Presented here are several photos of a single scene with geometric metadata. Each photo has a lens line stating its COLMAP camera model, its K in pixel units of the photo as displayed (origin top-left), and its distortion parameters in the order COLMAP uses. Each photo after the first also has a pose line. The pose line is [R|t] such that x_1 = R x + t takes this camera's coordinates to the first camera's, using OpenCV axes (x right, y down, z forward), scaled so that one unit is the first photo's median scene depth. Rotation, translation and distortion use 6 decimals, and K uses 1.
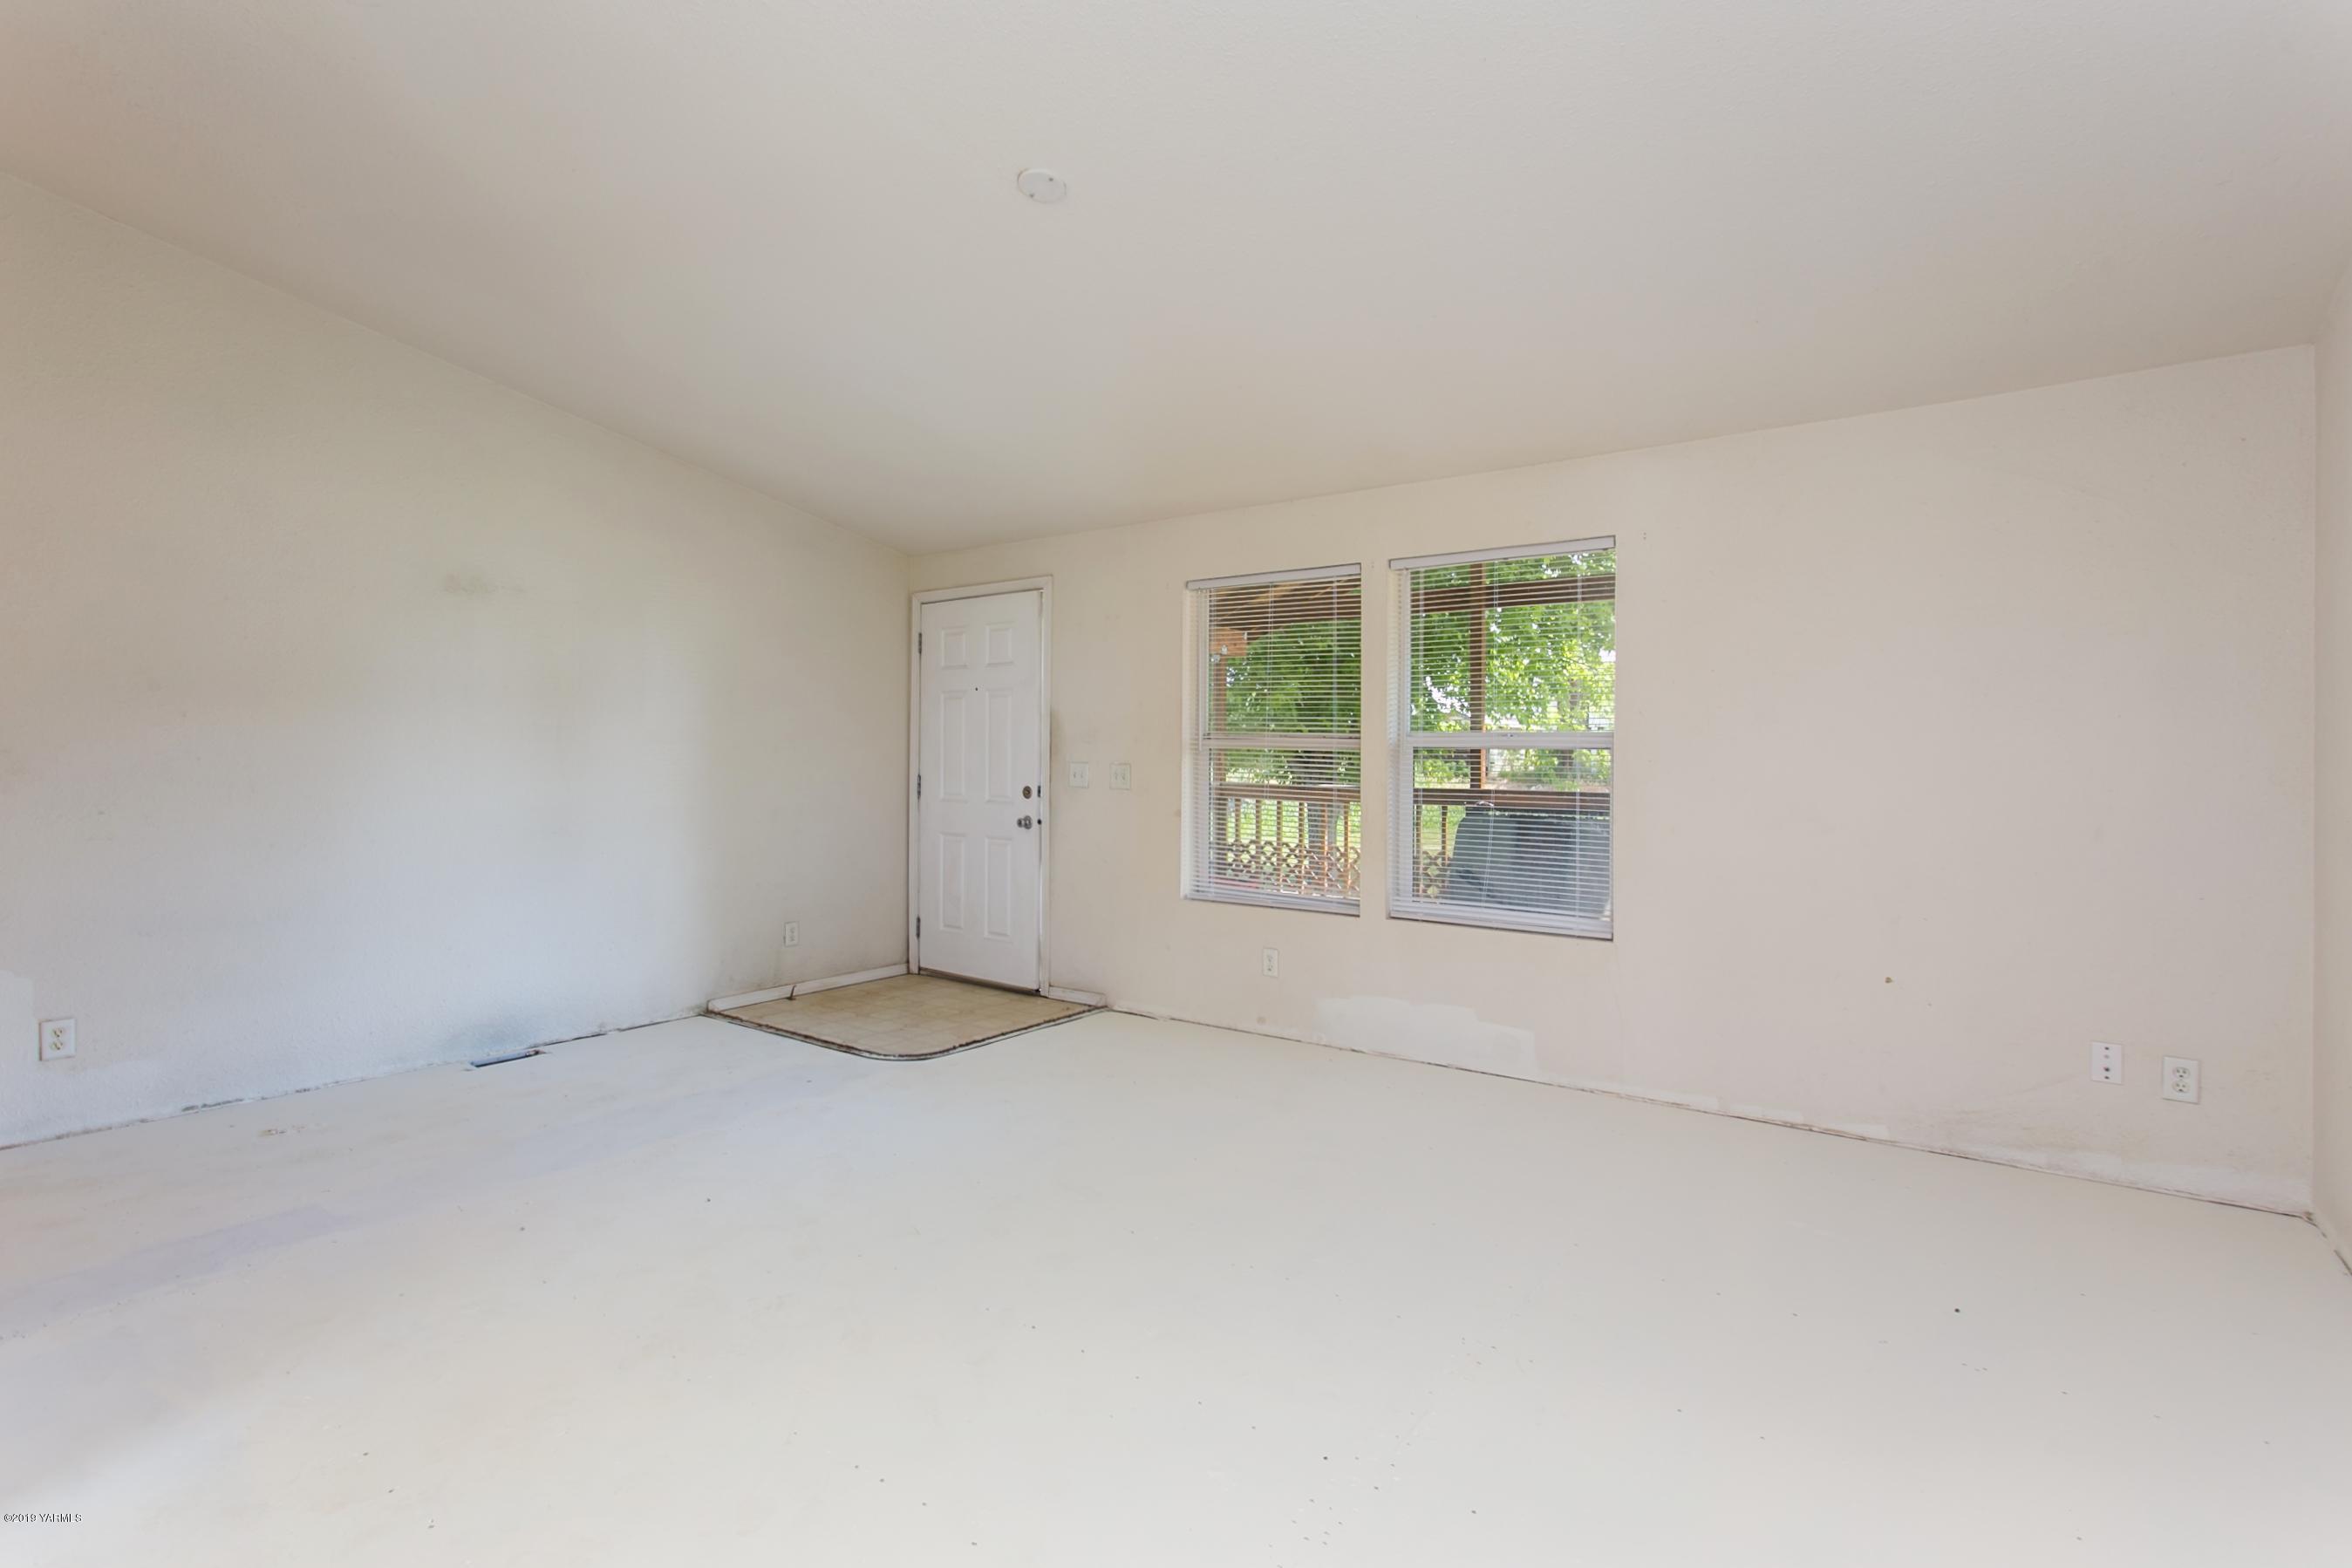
lens RADIAL K [[1129.0, 0, 1179.1], [0, 1129.0, 764.8], [0, 0, 1]] dist [-0.000717, 0.000269]
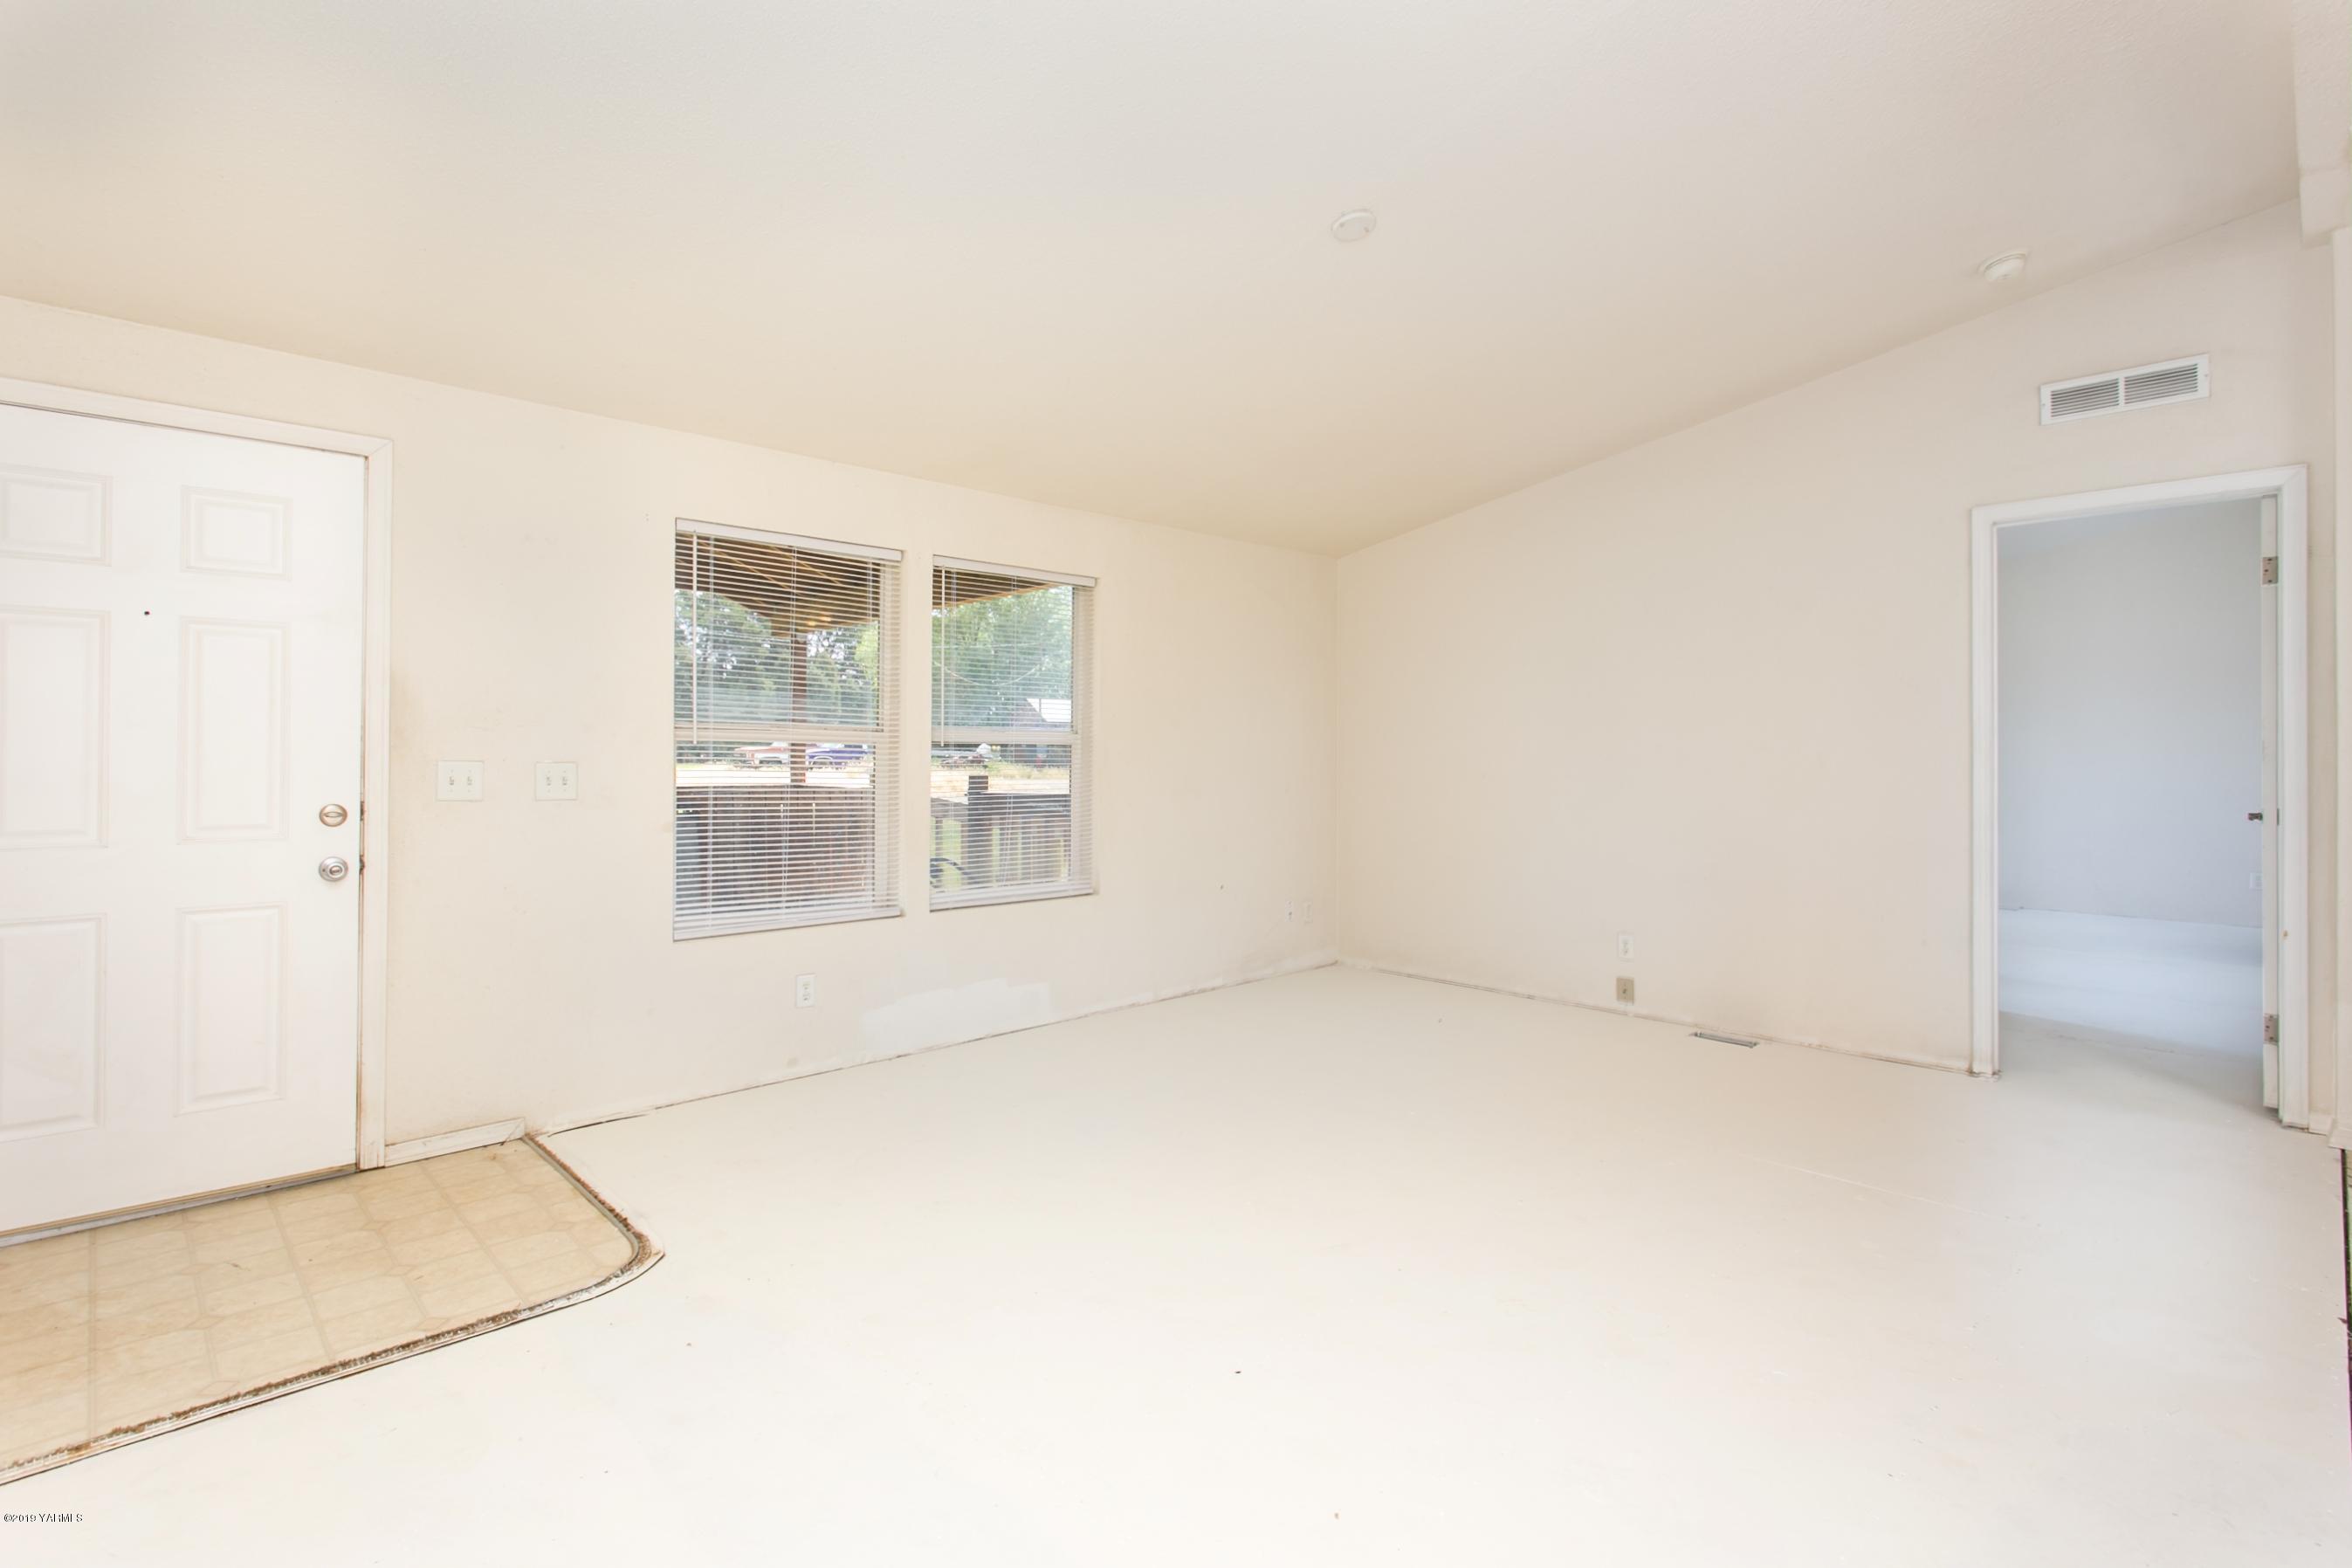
lens RADIAL K [[1129.0, 0, 1179.2], [0, 1129.0, 783.5], [0, 0, 1]] dist [-0.000717, 0.000269]
pose [[0.148978, -0.032416, 0.988309, -0.639294], [0.001374, 0.999468, 0.032575, -0.009118], [-0.988840, -0.003495, 0.148943, 0.525924]]
